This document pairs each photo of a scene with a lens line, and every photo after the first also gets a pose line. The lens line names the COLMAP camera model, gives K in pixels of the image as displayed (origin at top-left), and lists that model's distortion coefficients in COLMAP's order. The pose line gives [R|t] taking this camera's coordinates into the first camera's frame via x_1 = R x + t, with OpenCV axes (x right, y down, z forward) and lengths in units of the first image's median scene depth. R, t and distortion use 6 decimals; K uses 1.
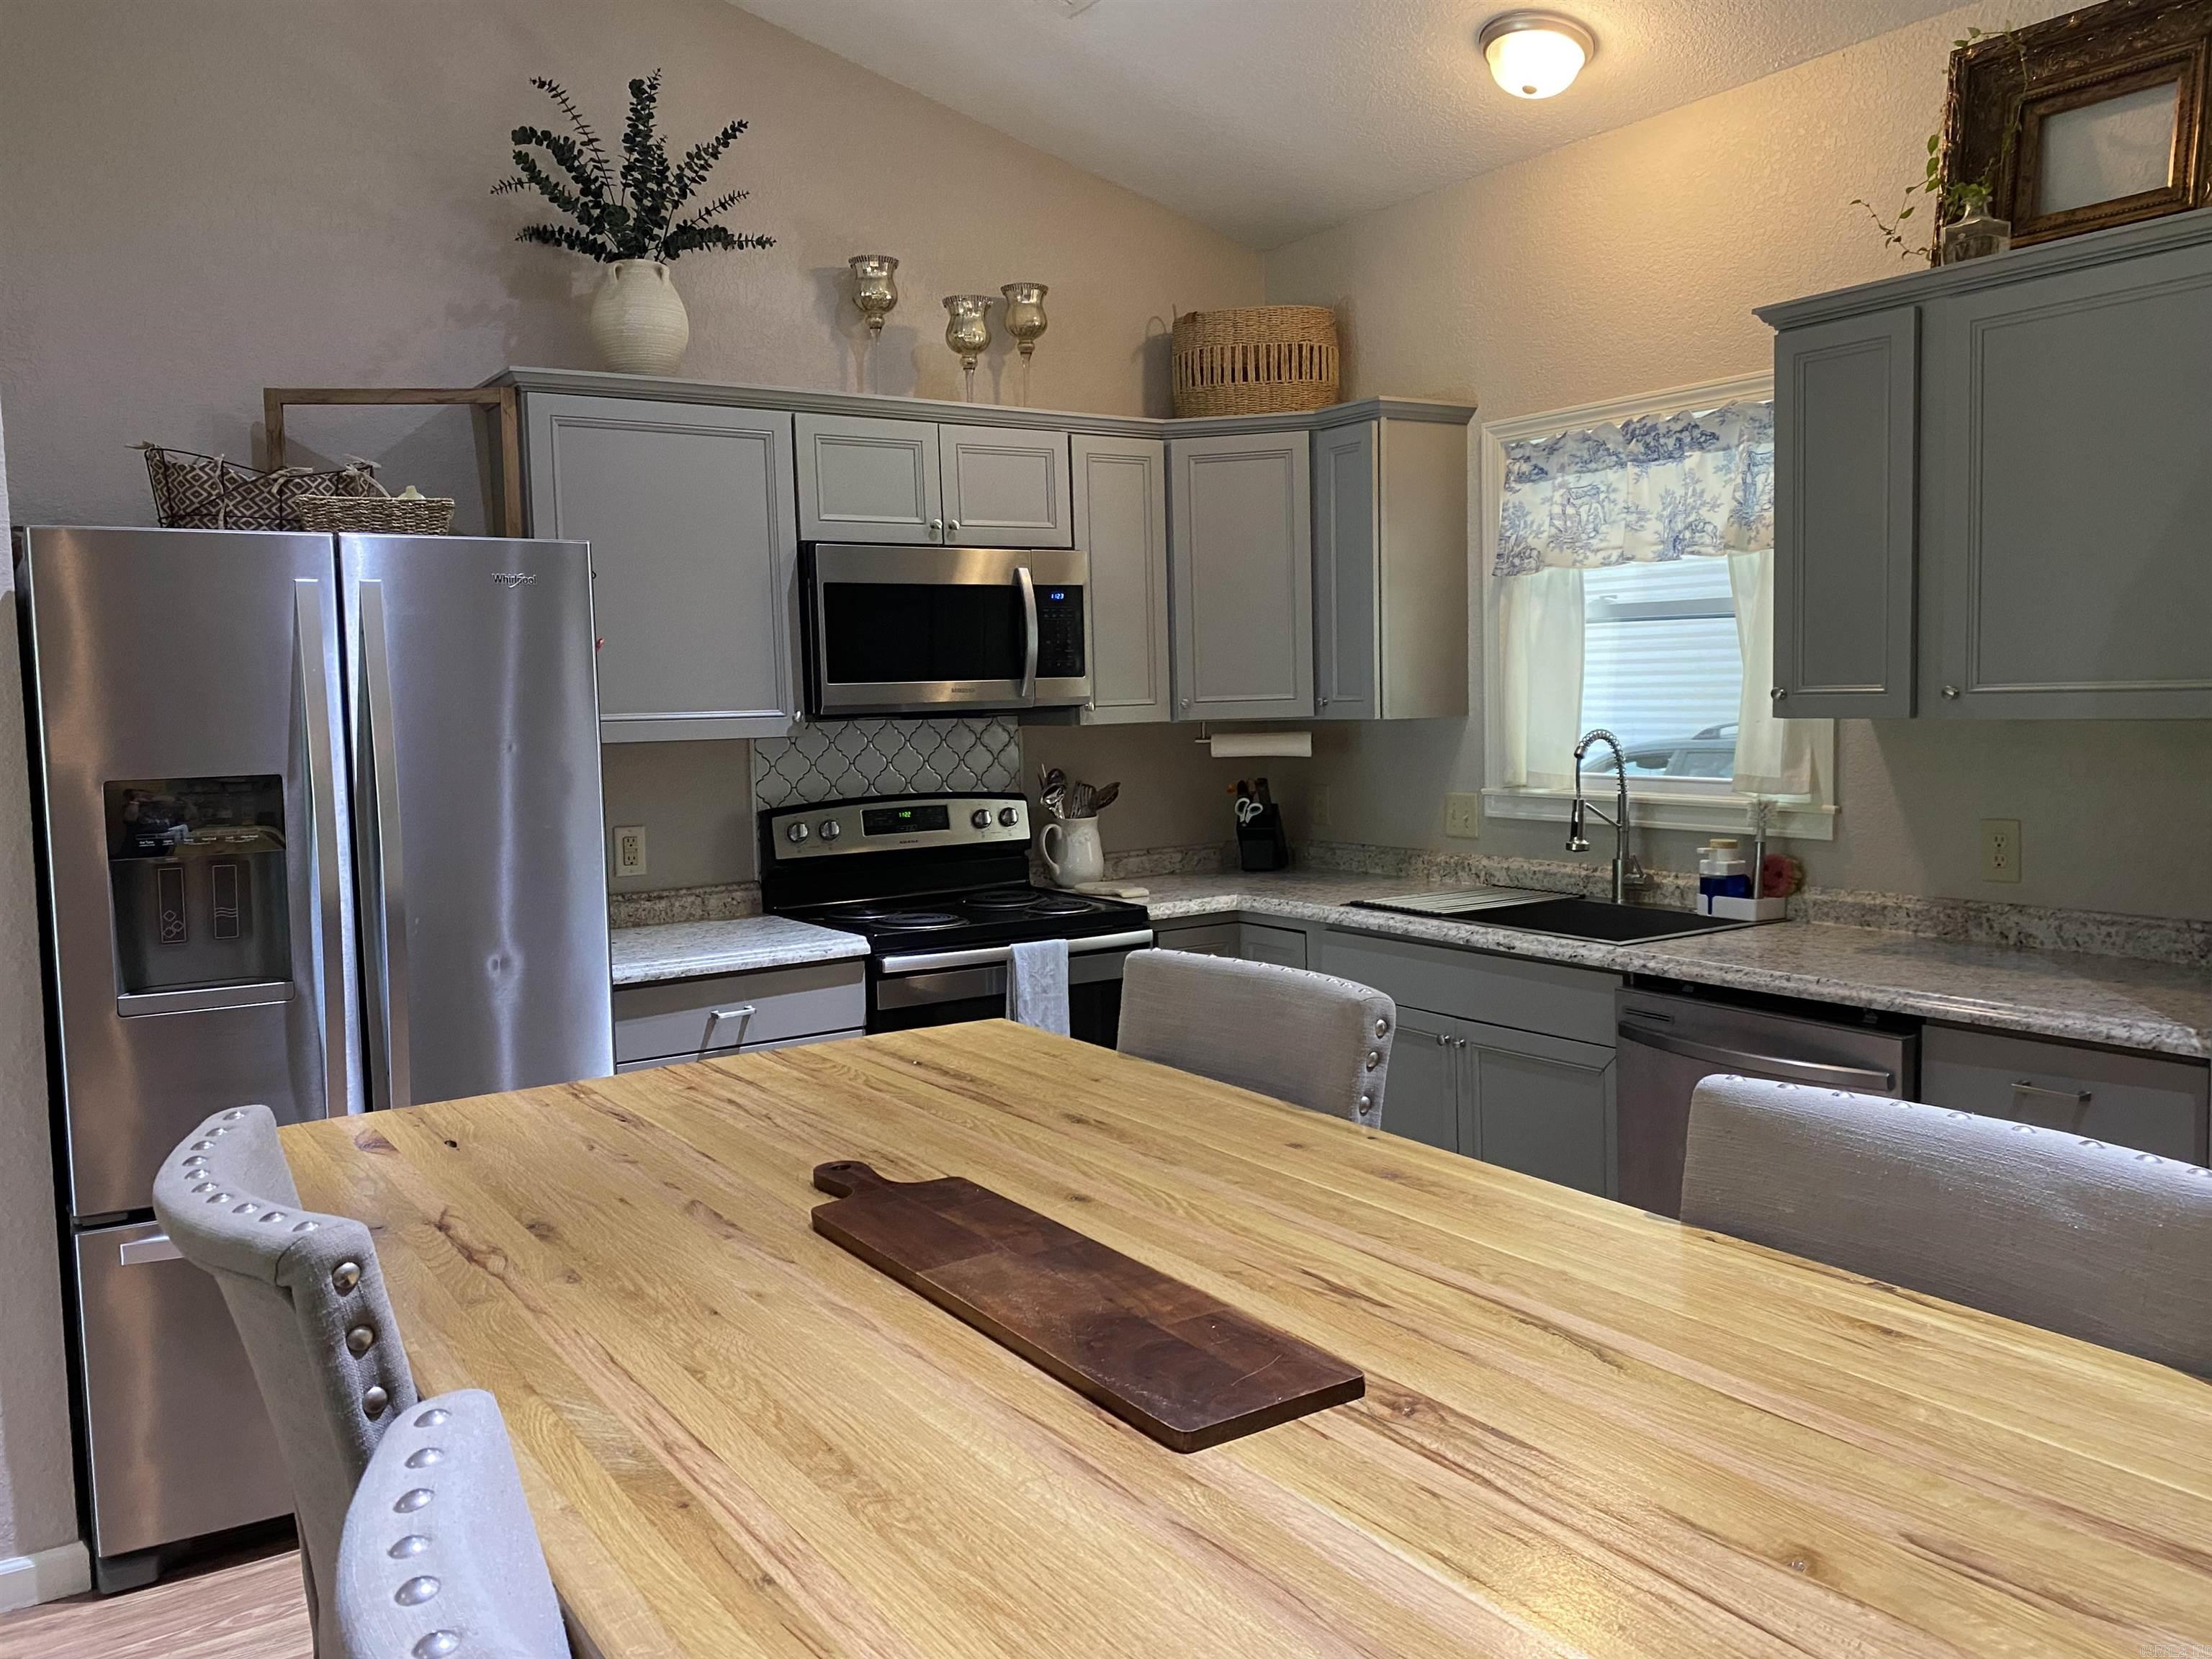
lens RADIAL K [[1742.1, 0, 1106.0], [0, 1742.1, 829.5], [0, 0, 1]] dist [0.050599, -0.044982]
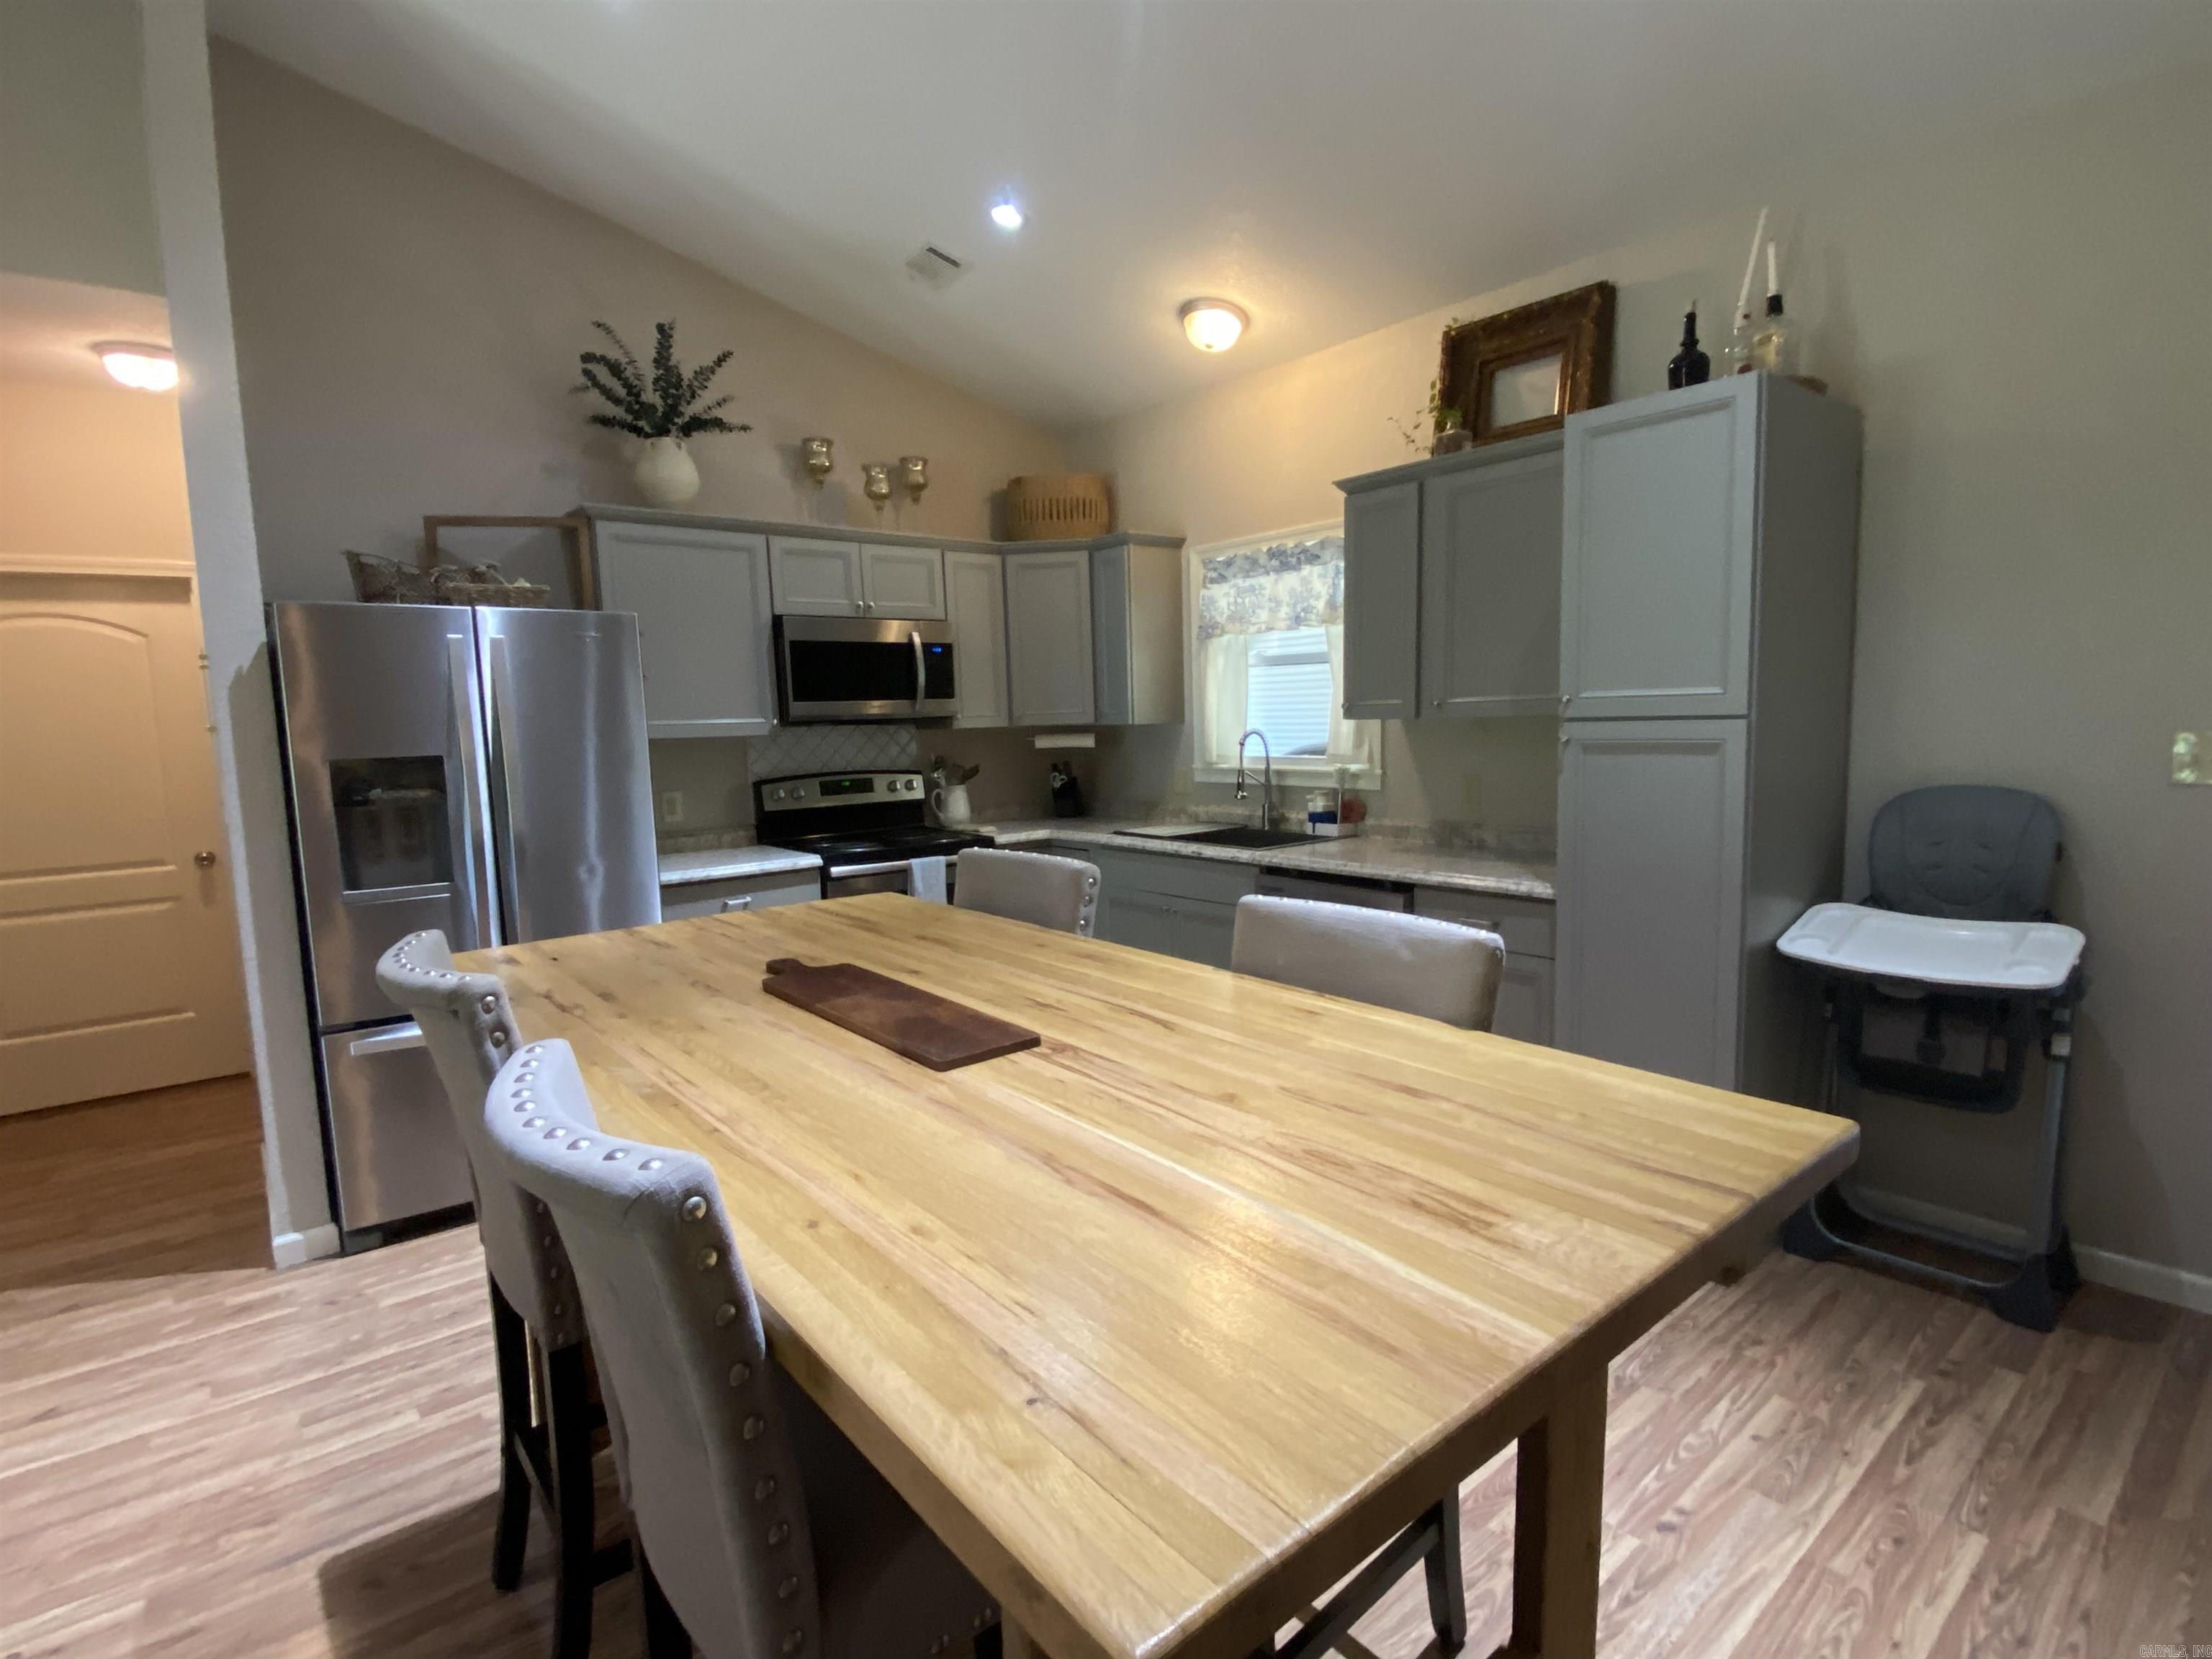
lens RADIAL K [[1097.5, 0, 1101.0], [0, 1097.5, 849.1], [0, 0, 1]] dist [0.068127, -0.054351]
pose [[0.995716, -0.015950, 0.091079, 0.035577], [0.012352, 0.999126, 0.039928, 0.018067], [-0.091636, -0.038632, 0.995043, -0.074493]]
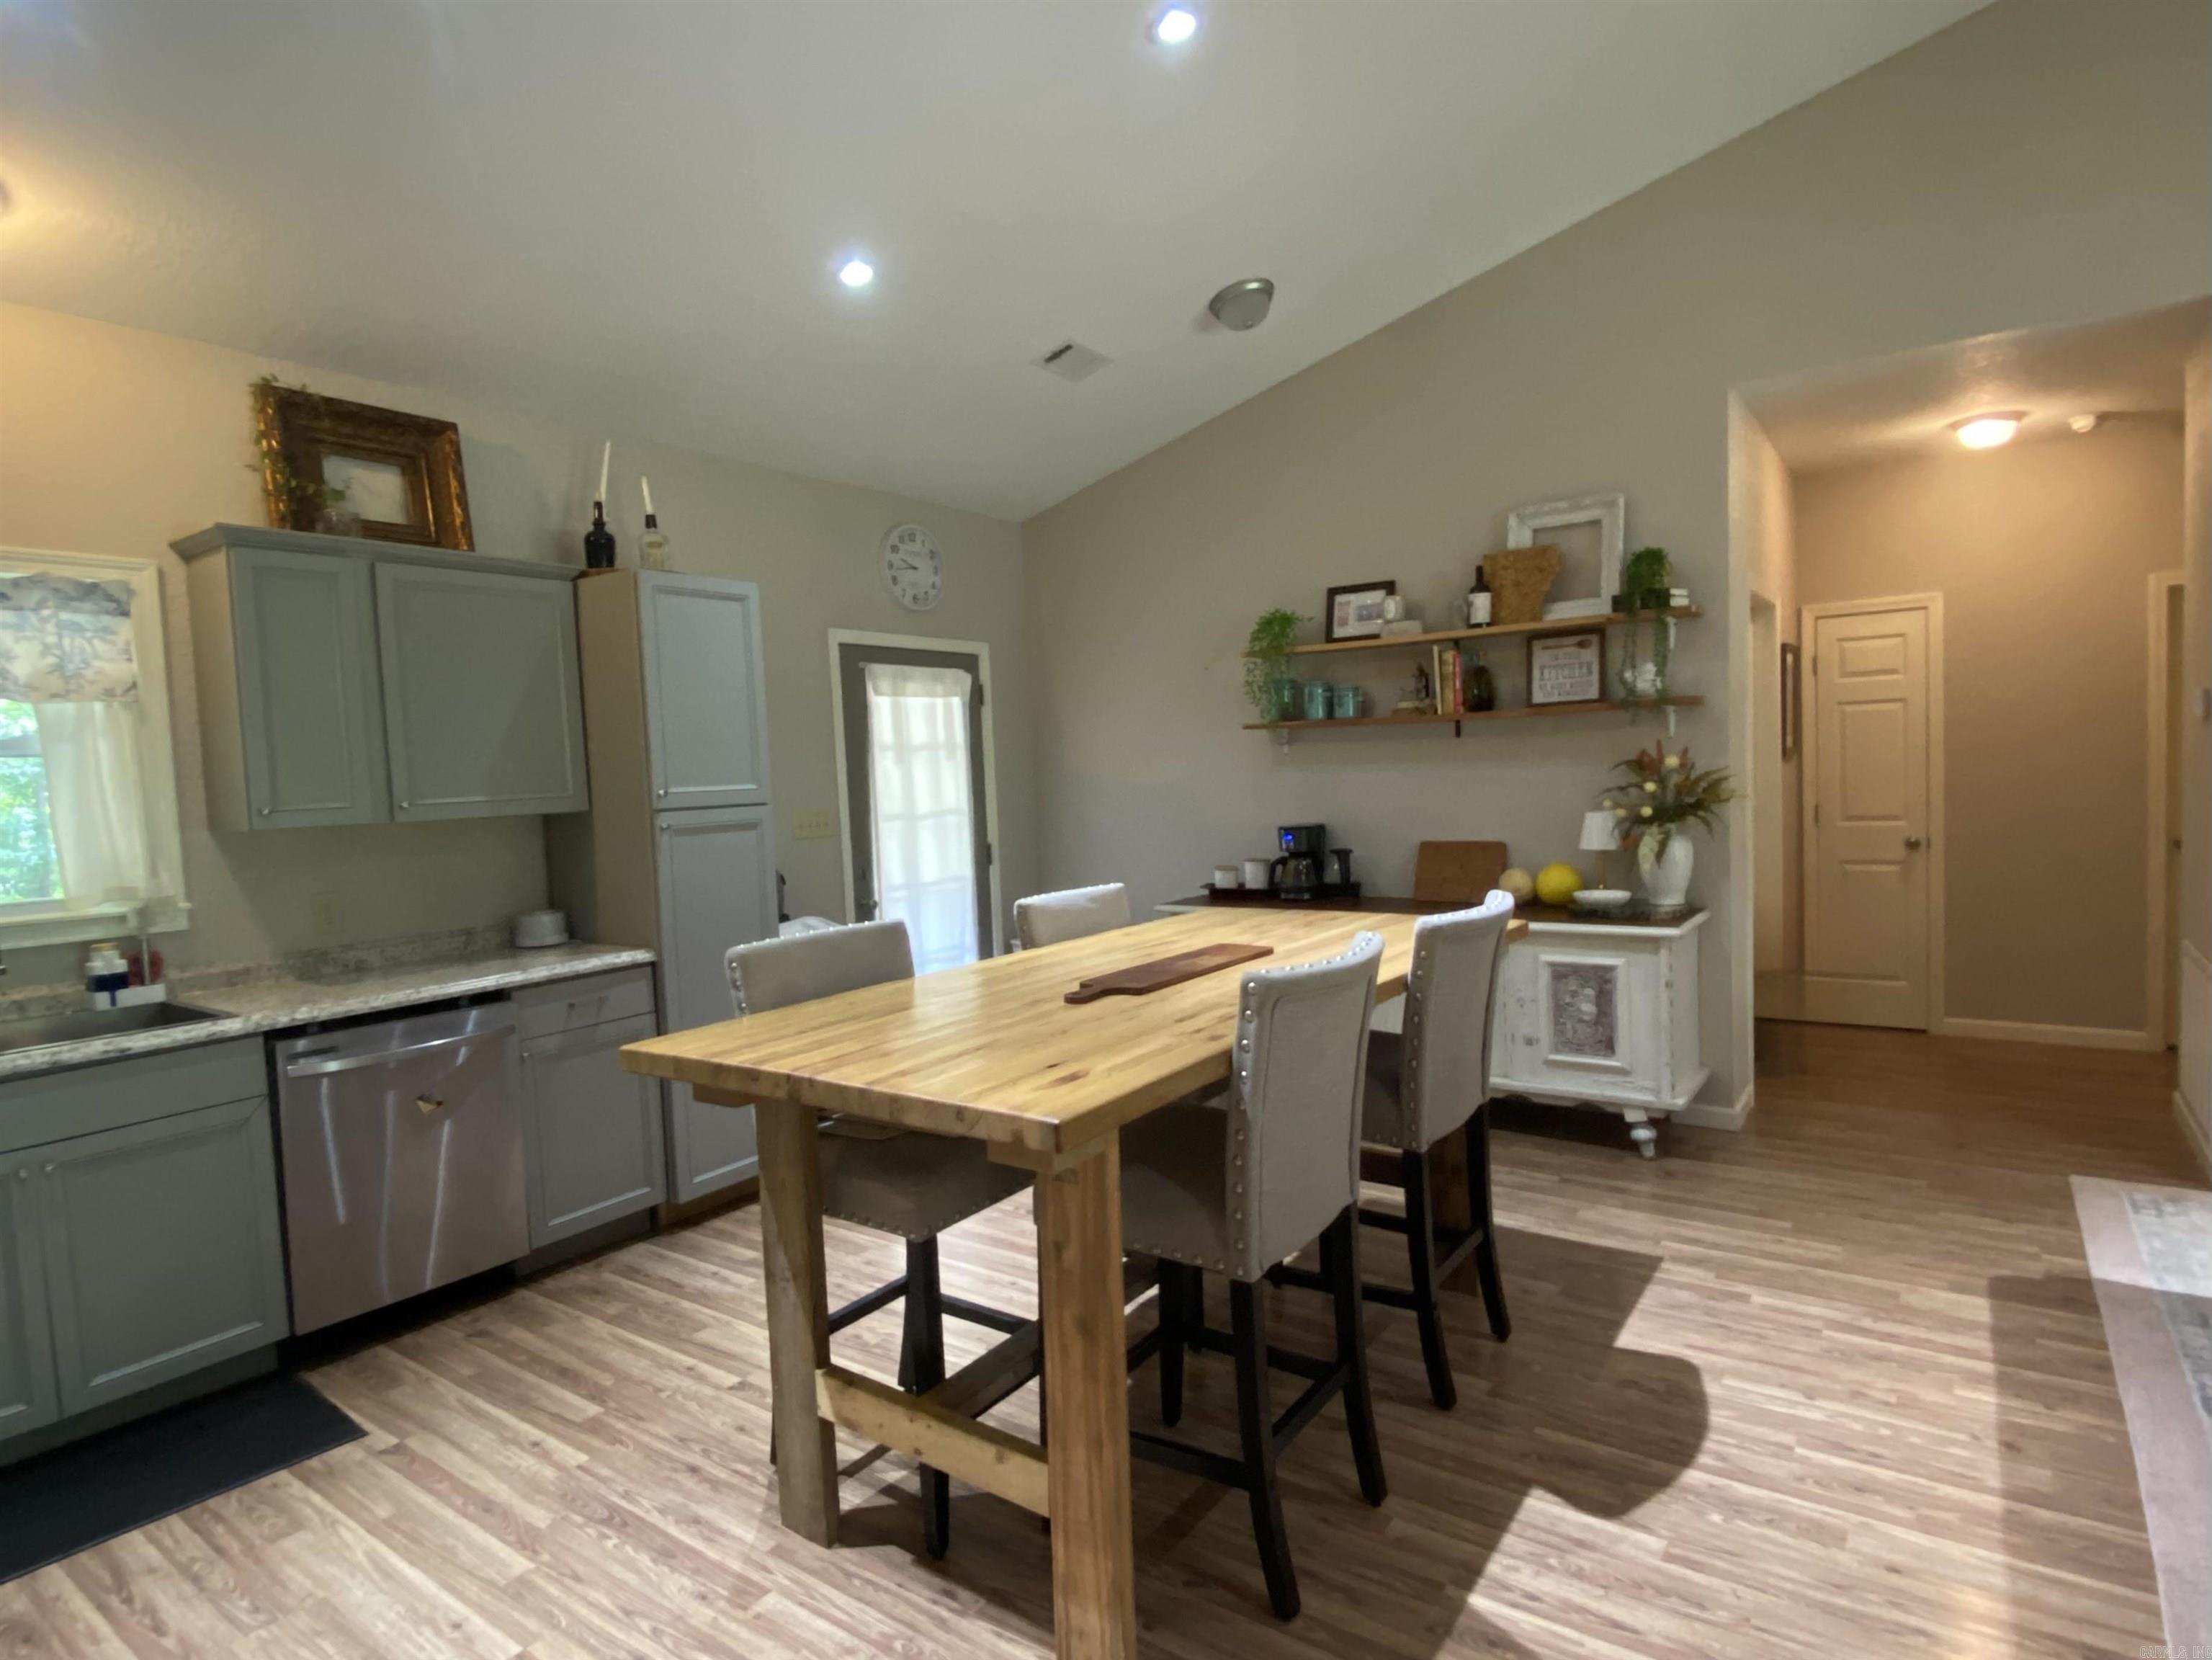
lens RADIAL K [[1169.5, 0, 1136.3], [0, 1169.5, 864.5], [0, 0, 1]] dist [0.034524, -0.030178]
pose [[-0.363433, -0.039420, 0.930786, -0.685836], [0.129353, 0.987292, 0.092320, -0.032965], [-0.922597, 0.153952, -0.353715, 0.686654]]
